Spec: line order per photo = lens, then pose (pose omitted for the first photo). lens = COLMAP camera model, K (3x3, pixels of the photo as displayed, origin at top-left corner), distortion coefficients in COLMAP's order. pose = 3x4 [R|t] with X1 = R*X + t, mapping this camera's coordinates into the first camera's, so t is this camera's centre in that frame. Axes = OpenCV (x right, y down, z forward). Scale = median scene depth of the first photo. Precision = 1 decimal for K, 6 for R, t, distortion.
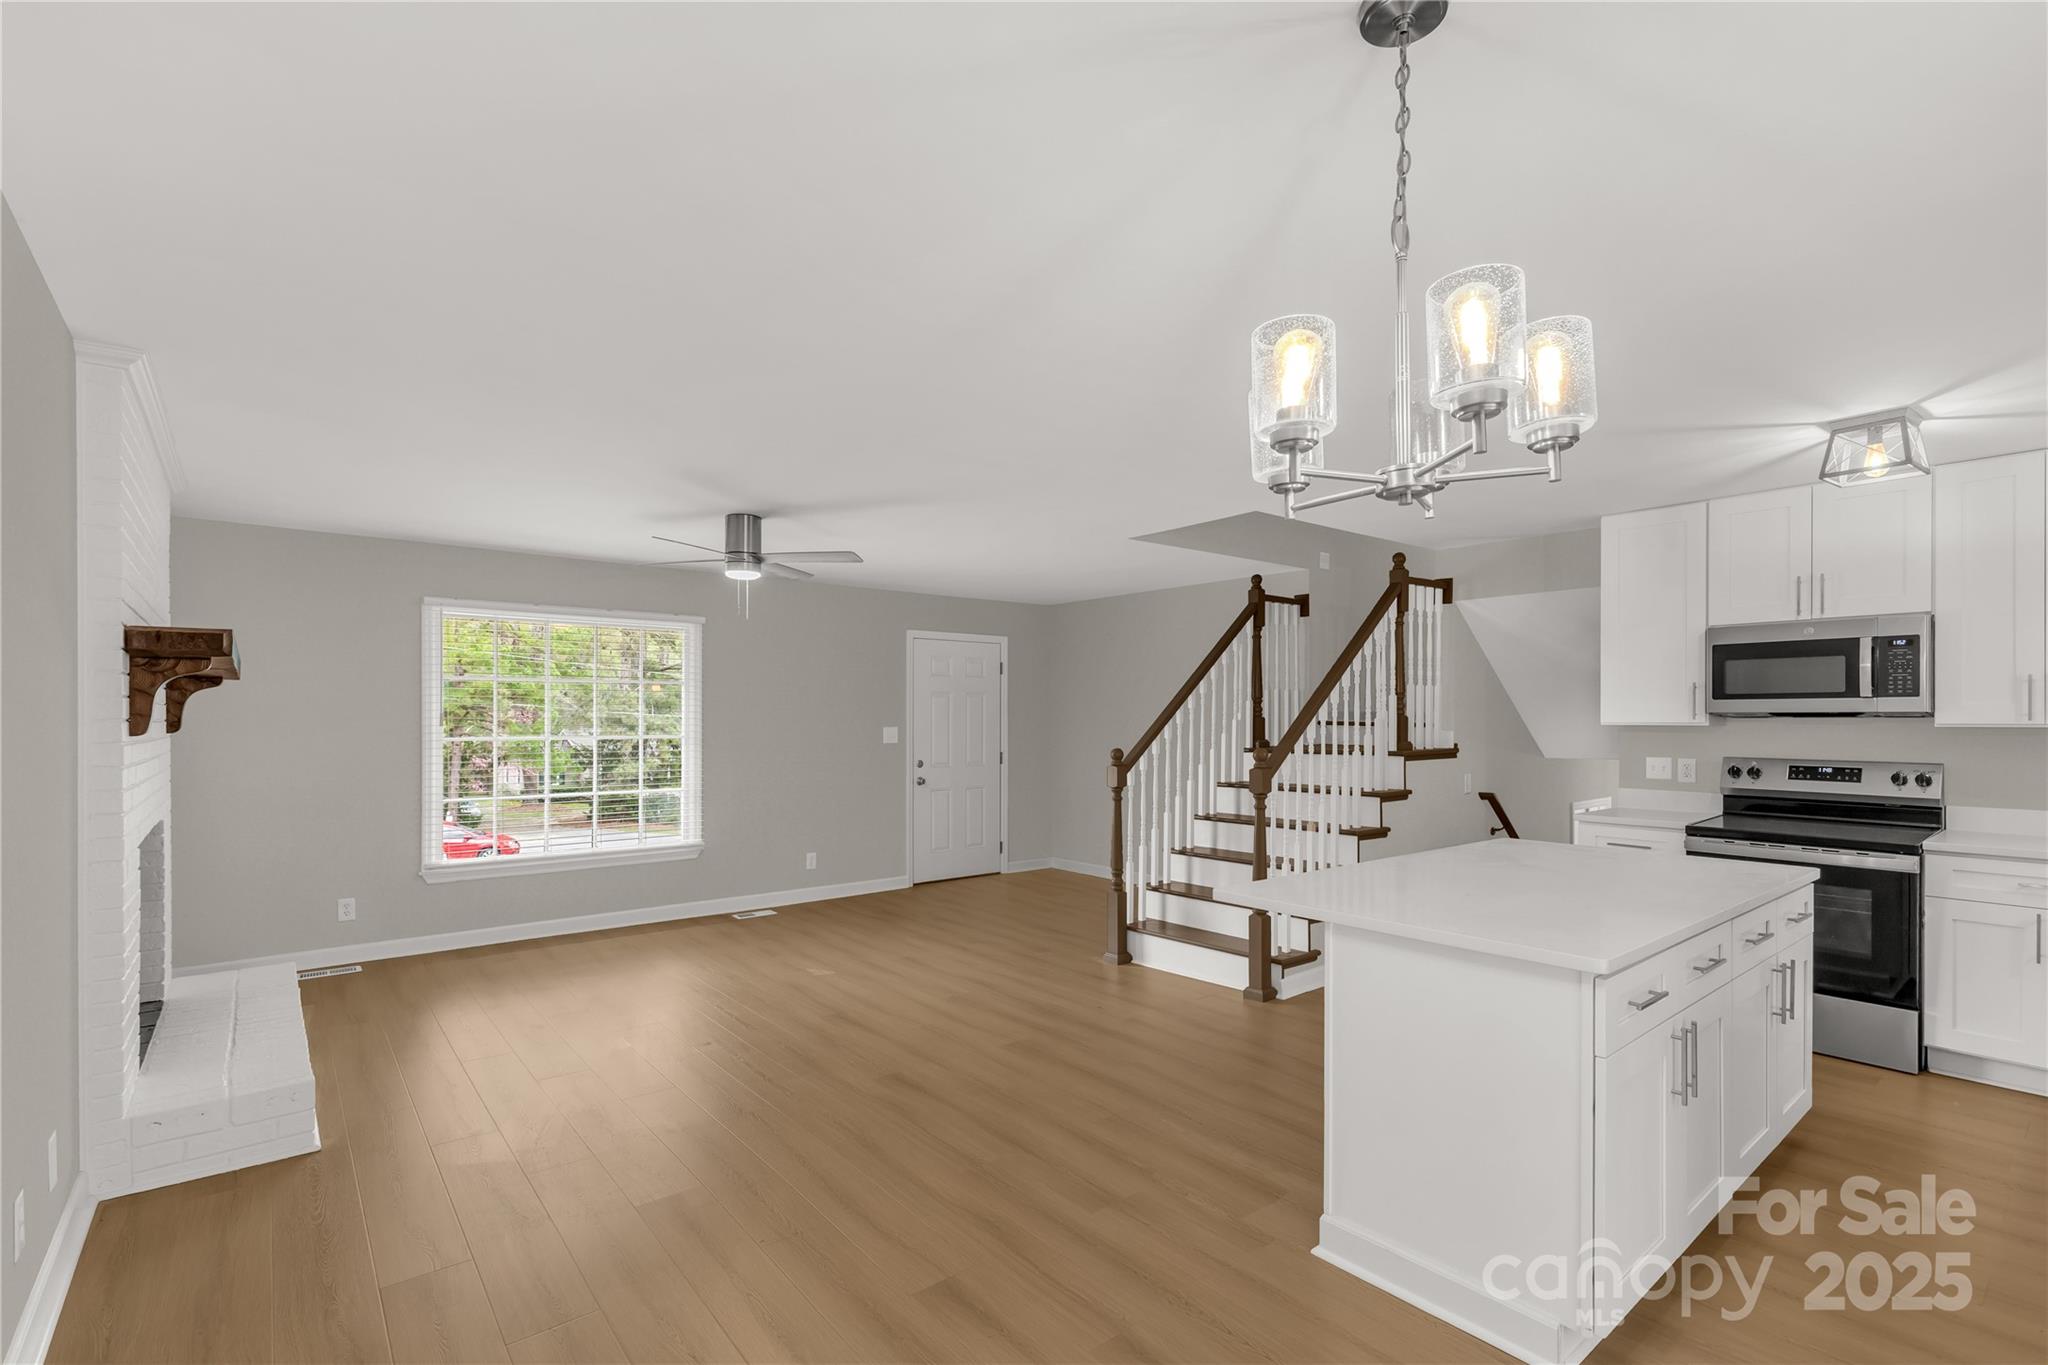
lens RADIAL K [[920.0, 0, 1012.5], [0, 920.0, 730.1], [0, 0, 1]] dist [0.016201, -0.001036]
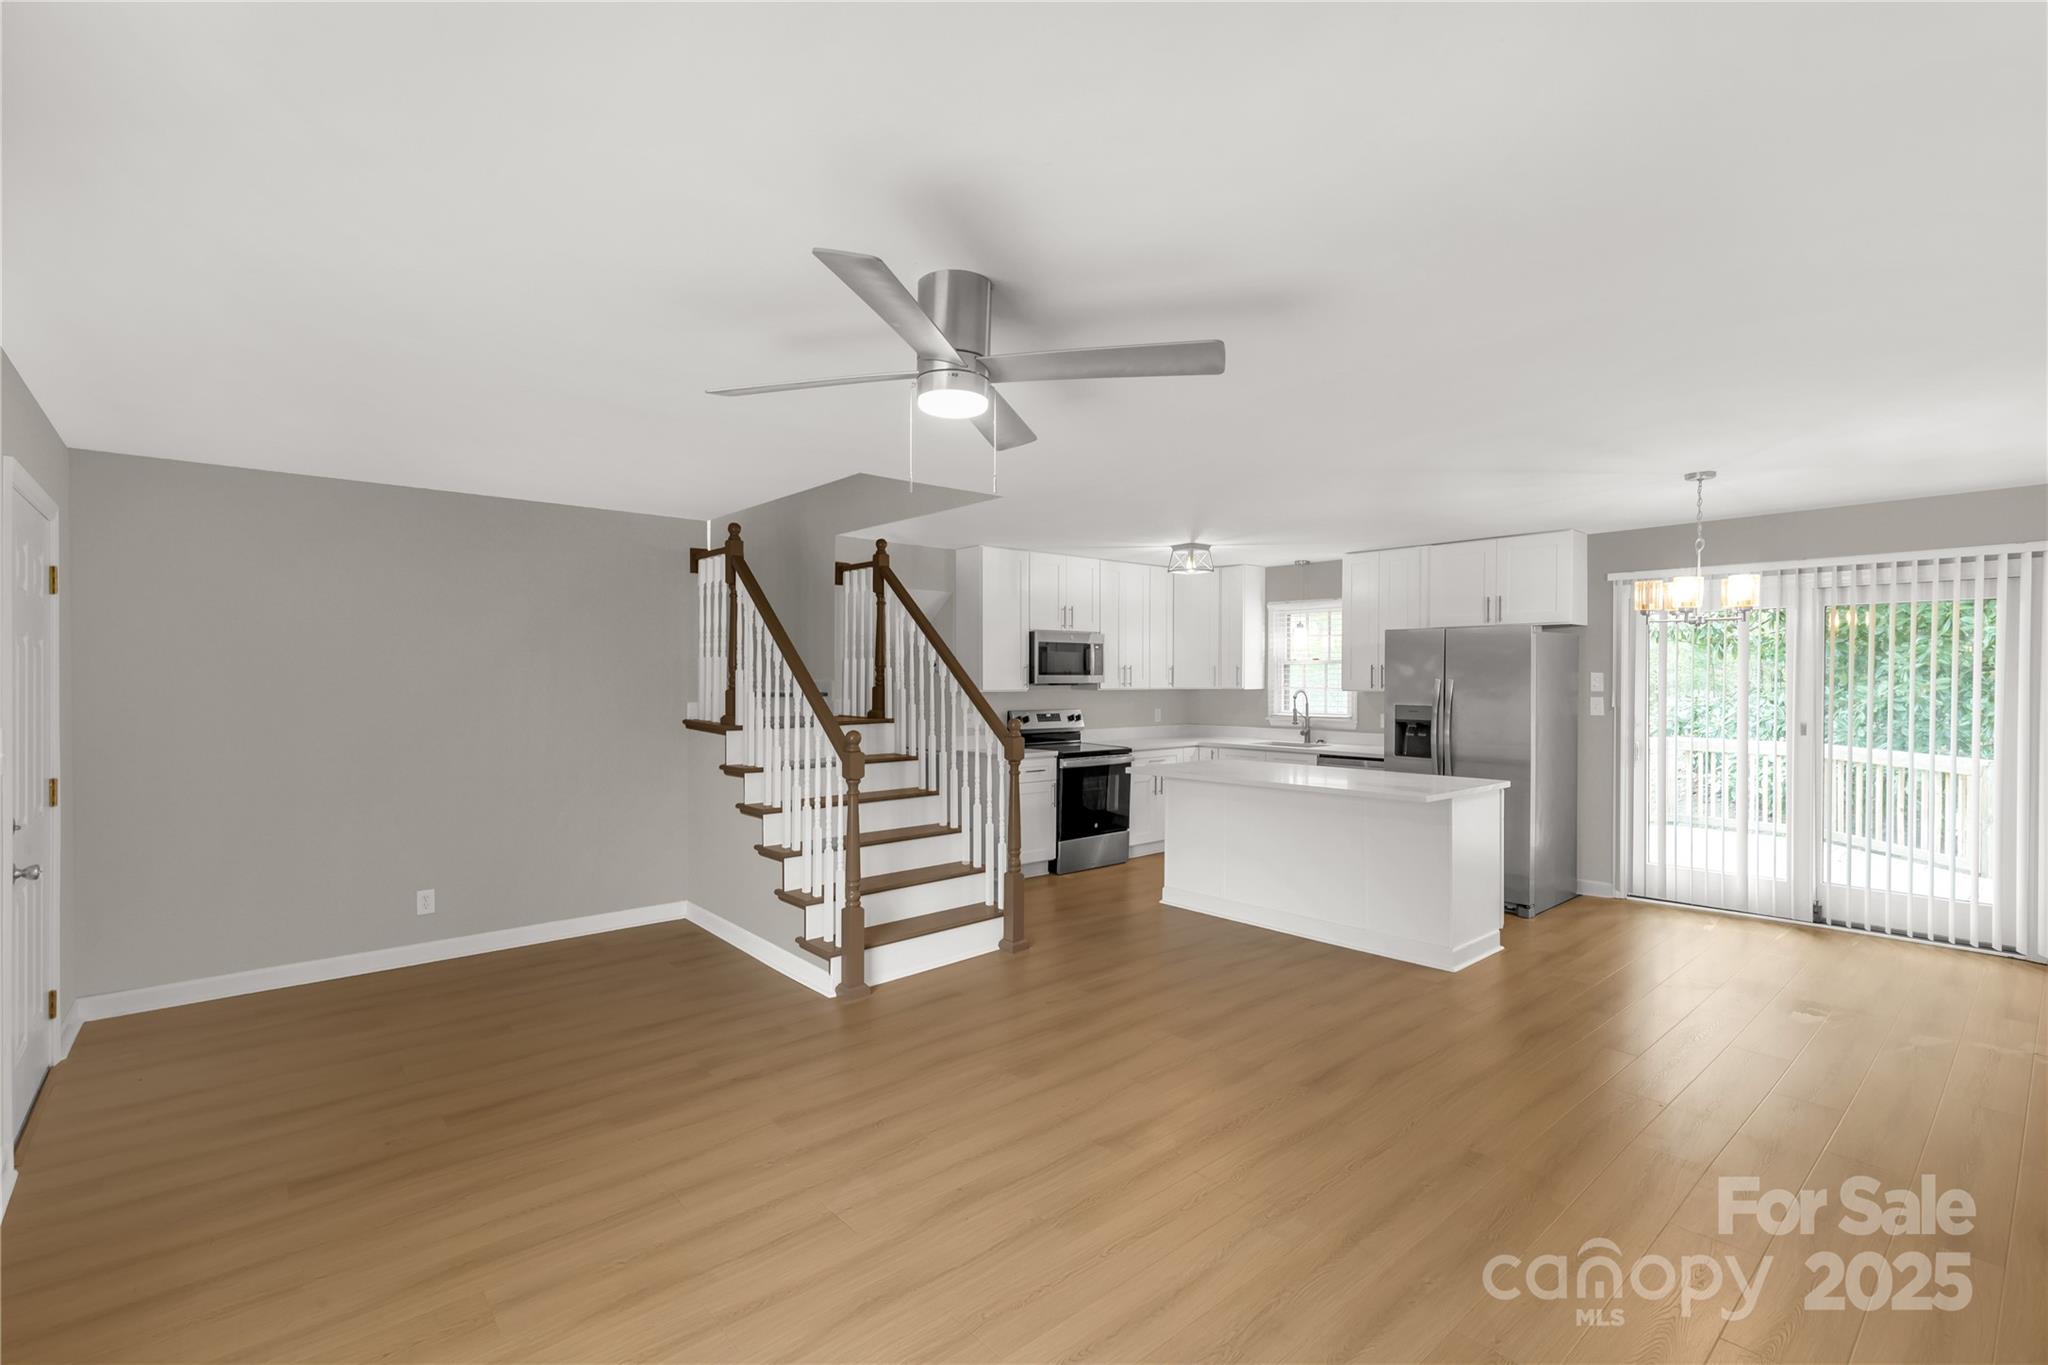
lens RADIAL K [[920.0, 0, 1031.4], [0, 920.0, 684.1], [0, 0, 1]] dist [0.016201, -0.001036]
pose [[-0.042009, -0.004797, 0.999106, -0.889501], [0.013573, 0.999893, 0.005371, -0.027430], [-0.999025, 0.013787, -0.041940, 1.127927]]
